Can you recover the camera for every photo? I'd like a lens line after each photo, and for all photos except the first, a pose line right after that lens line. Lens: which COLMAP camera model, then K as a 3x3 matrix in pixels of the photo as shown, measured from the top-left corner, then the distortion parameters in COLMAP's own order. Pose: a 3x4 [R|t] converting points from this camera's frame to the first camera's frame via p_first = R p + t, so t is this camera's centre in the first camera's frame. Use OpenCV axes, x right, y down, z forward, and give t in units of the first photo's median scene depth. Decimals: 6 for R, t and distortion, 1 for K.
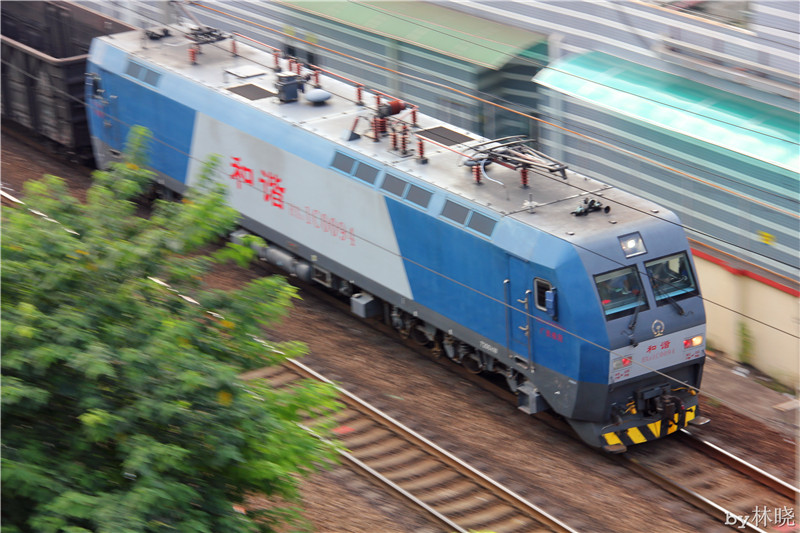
lens RADIAL K [[2211.2, 0, 400.0], [0, 2211.2, 266.5], [0, 0, 1]] dist [0.036978, -0.221894]
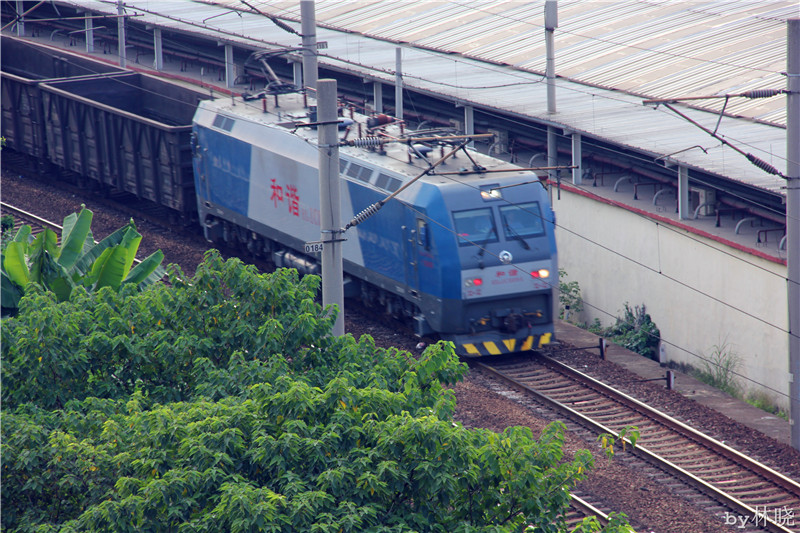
lens RADIAL K [[2992.1, 0, 400.0], [0, 2992.1, 266.5], [0, 0, 1]] dist [-0.002255, 0.071594]
pose [[0.986800, 0.033530, -0.158432, 0.319728], [-0.051015, 0.992882, -0.107620, 0.213976], [0.153696, 0.114282, 0.981487, -0.659158]]
